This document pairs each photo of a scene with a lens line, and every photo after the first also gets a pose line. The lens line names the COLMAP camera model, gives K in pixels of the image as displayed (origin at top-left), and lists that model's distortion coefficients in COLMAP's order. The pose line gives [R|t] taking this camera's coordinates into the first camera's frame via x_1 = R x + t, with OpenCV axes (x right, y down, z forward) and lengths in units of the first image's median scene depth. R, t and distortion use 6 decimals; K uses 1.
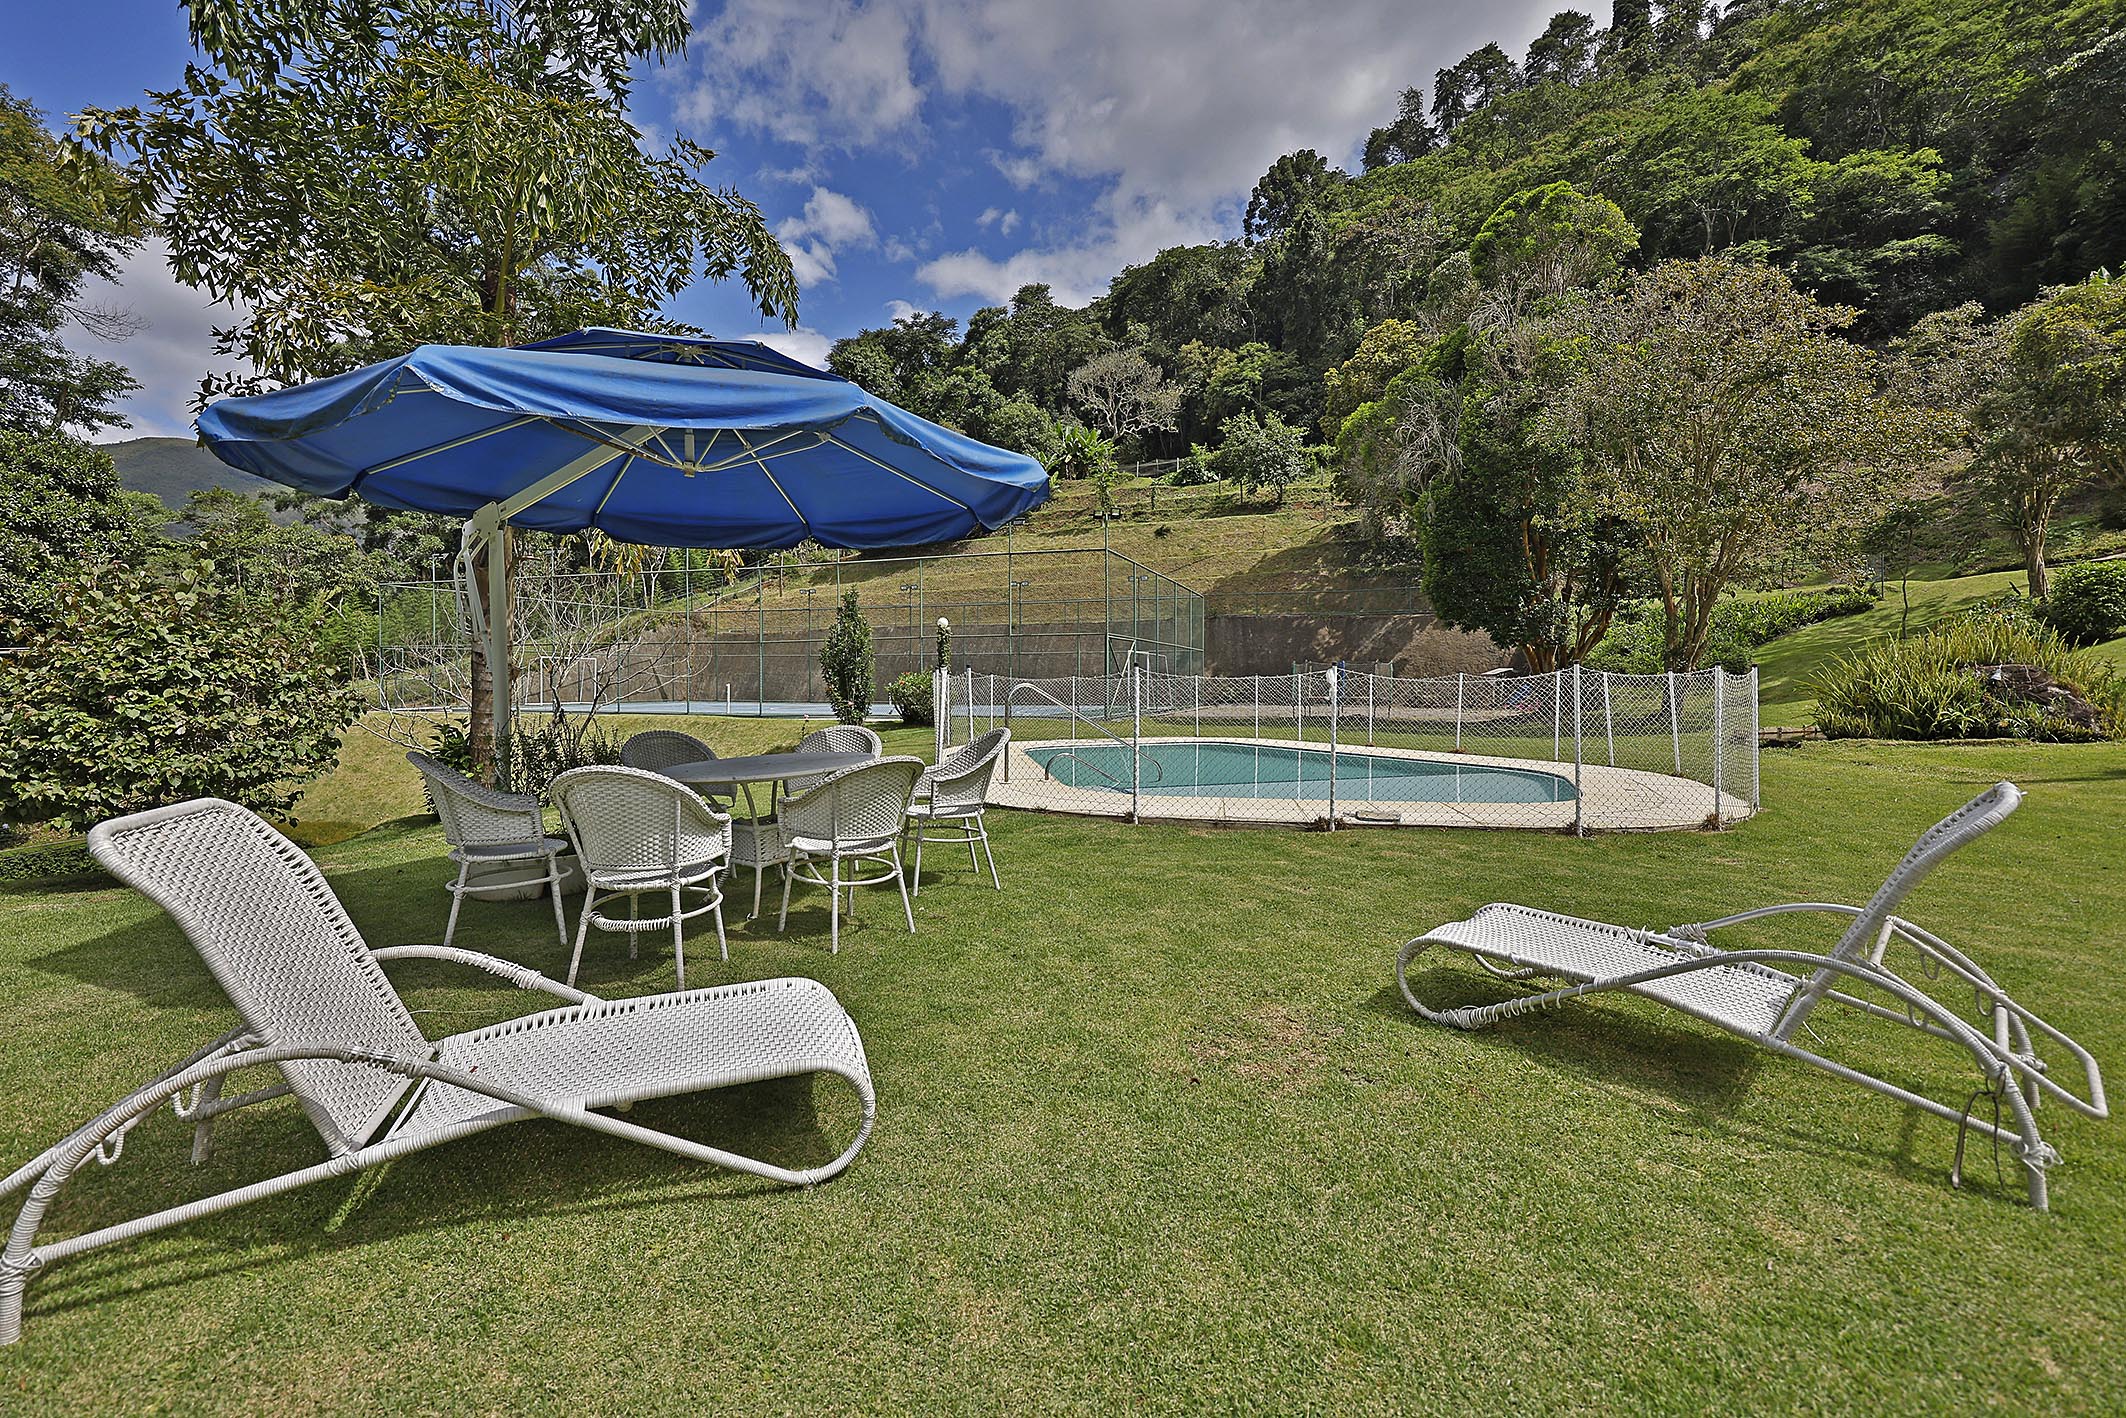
lens RADIAL K [[902.2, 0, 1060.5], [0, 902.2, 705.4], [0, 0, 1]] dist [-0.001582, 0.000398]
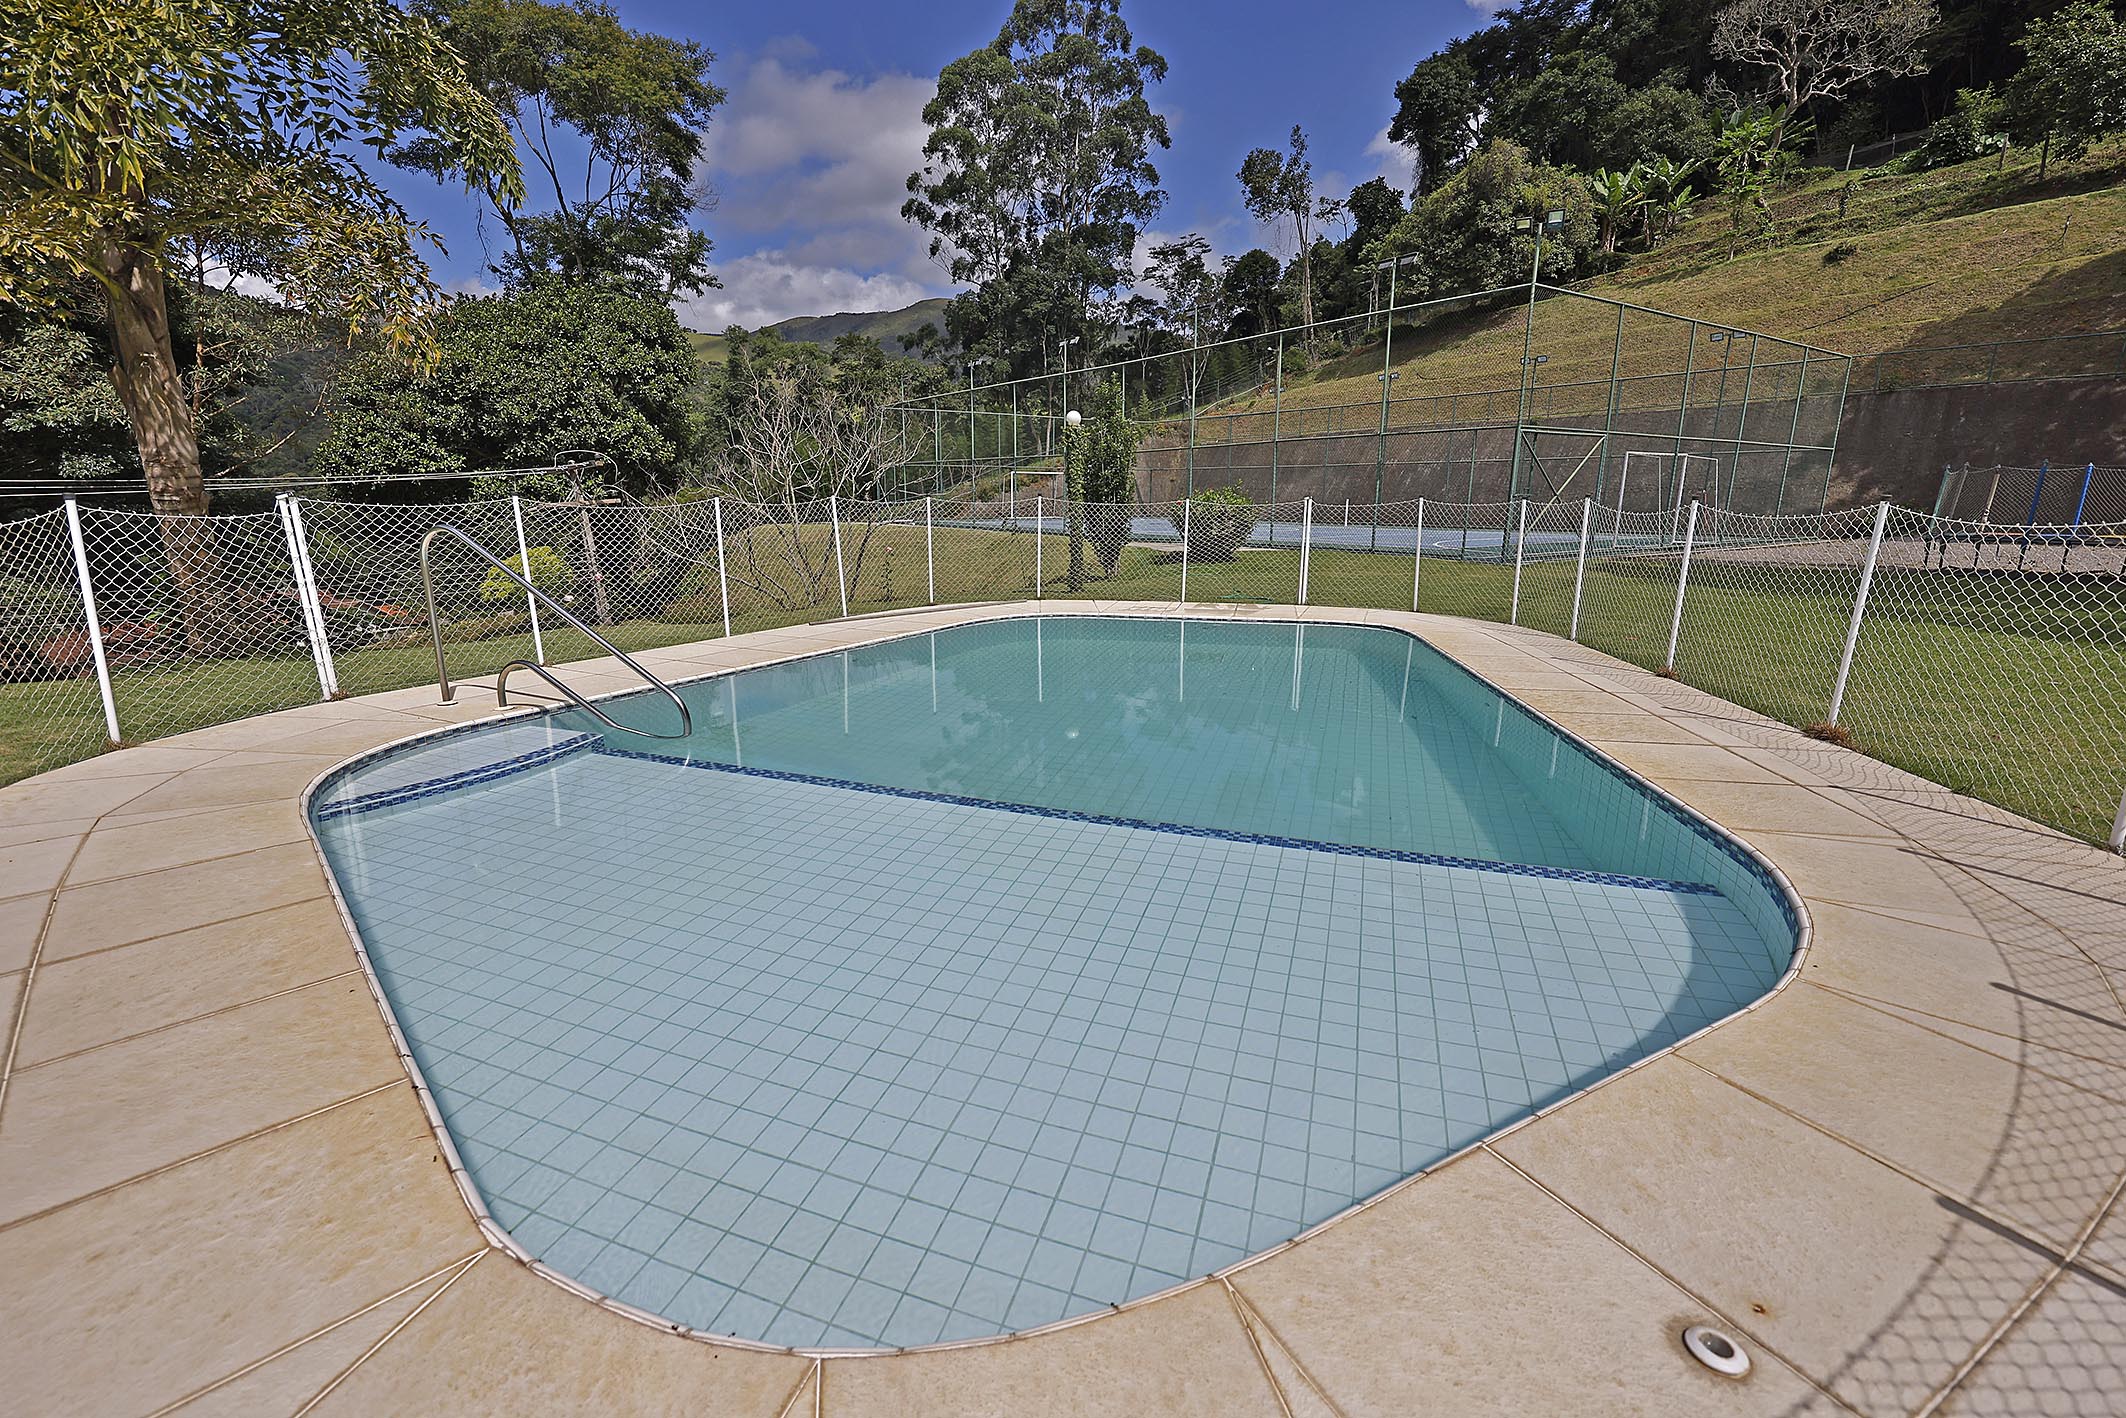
lens RADIAL K [[902.2, 0, 1063.7], [0, 902.2, 710.3], [0, 0, 1]] dist [-0.001582, 0.000398]
pose [[0.796965, 0.143568, -0.586715, 0.090194], [-0.018524, 0.976695, 0.213833, -0.005942], [0.603741, -0.159549, 0.781051, 0.122548]]
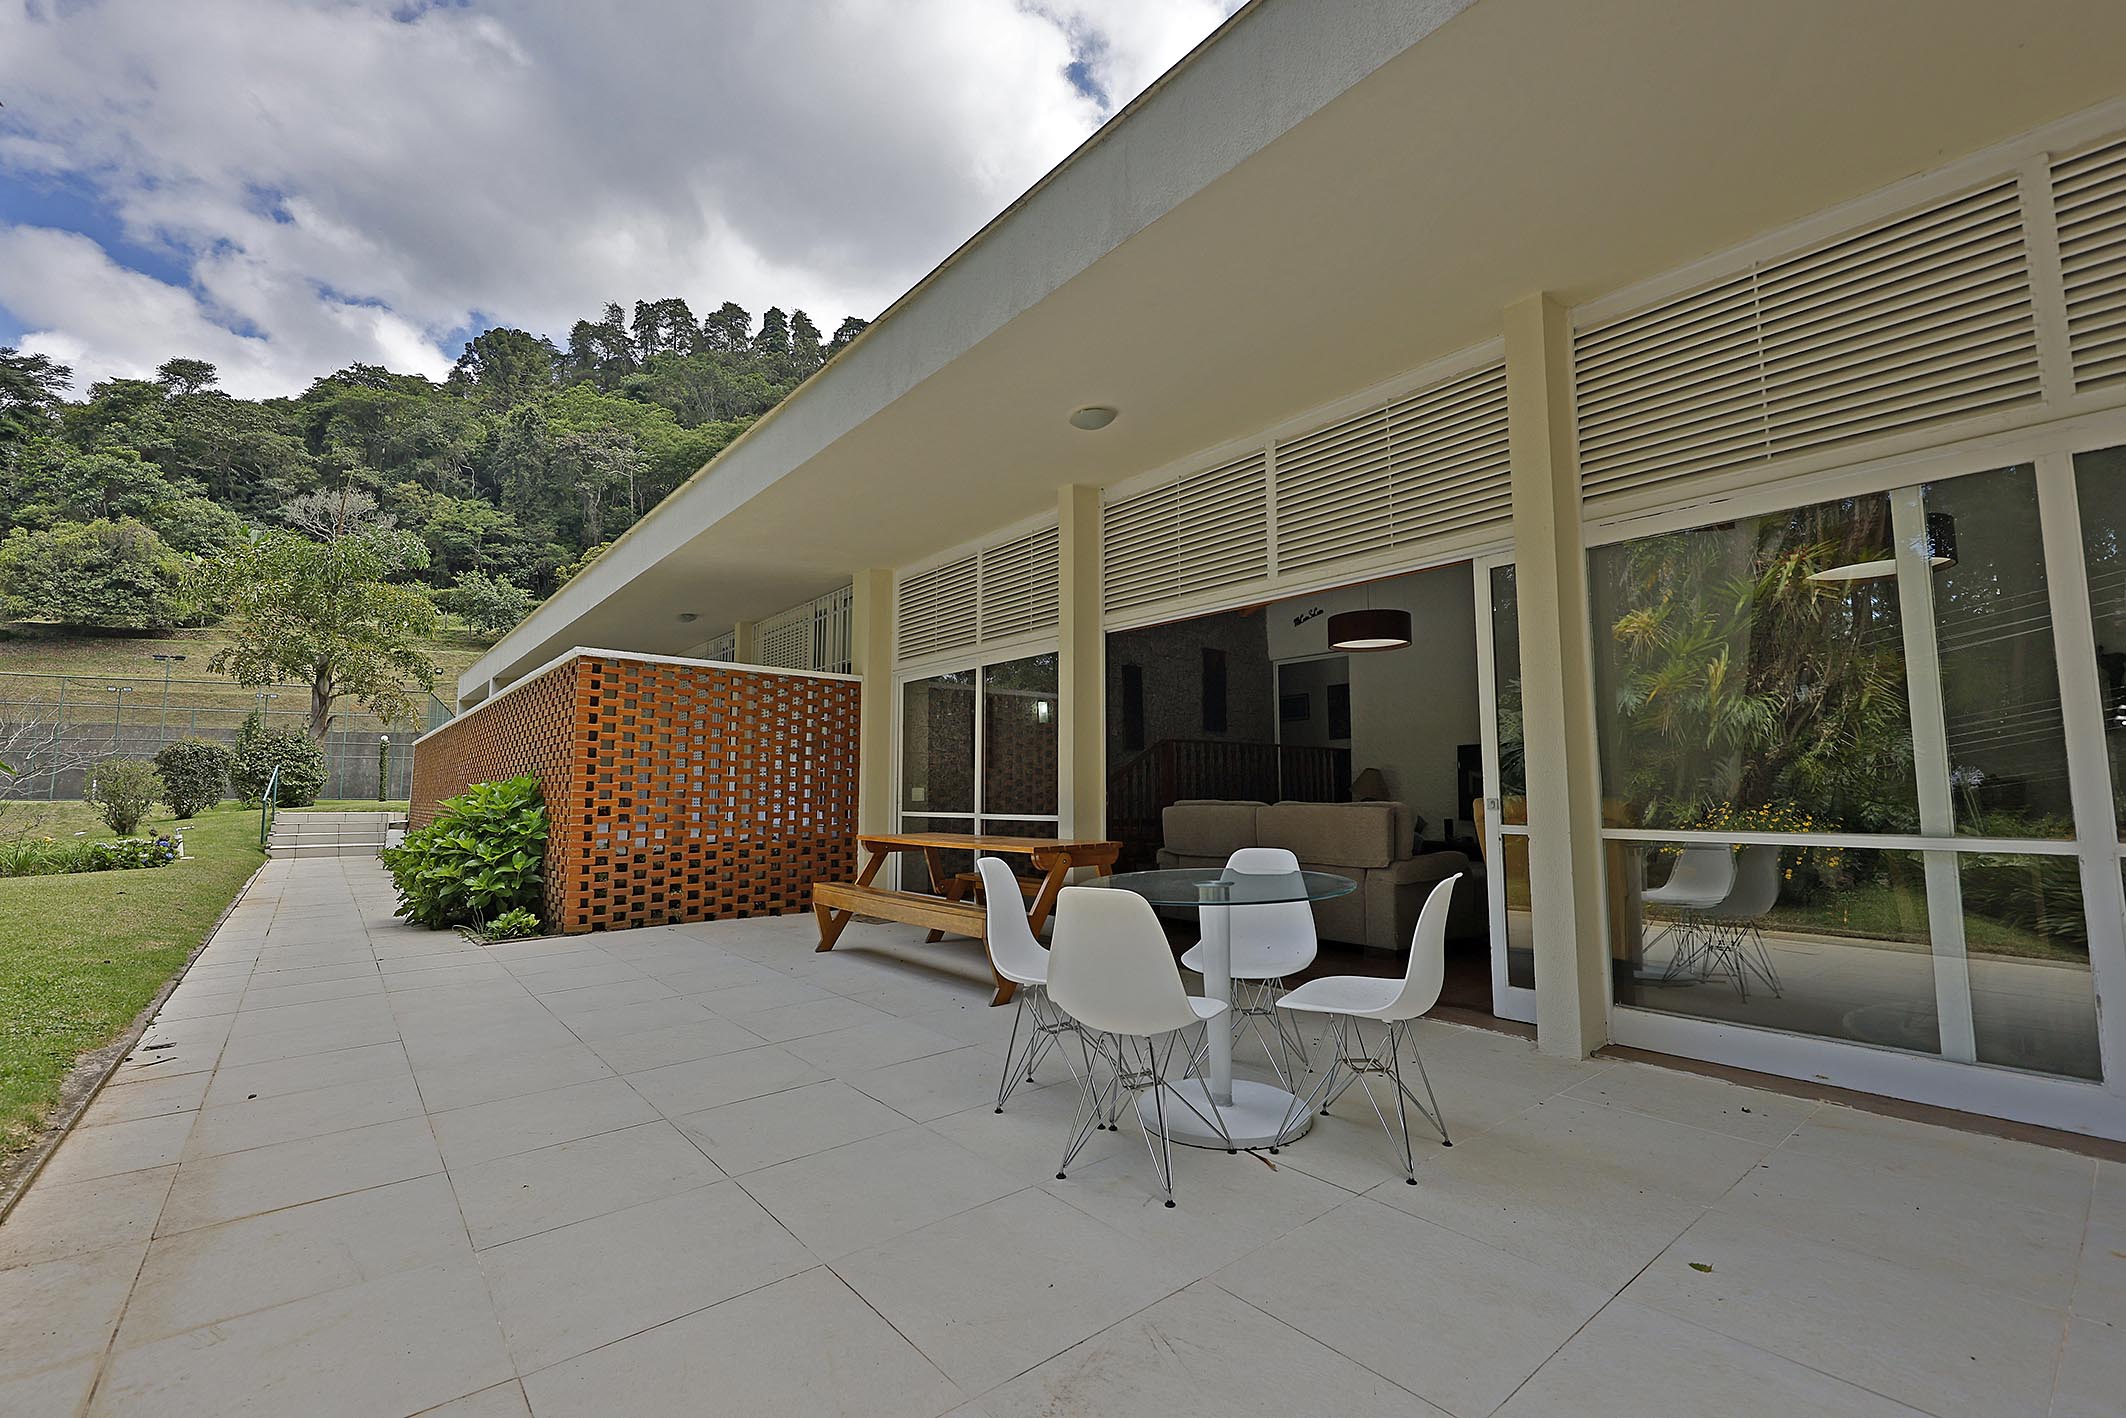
lens RADIAL K [[902.2, 0, 1062.6], [0, 902.2, 707.4], [0, 0, 1]] dist [-0.001582, 0.000398]
pose [[0.652843, 0.076943, 0.753575, -0.191345], [0.020490, 0.992670, -0.119106, 0.030339], [-0.757216, 0.093198, 0.646481, -0.401435]]
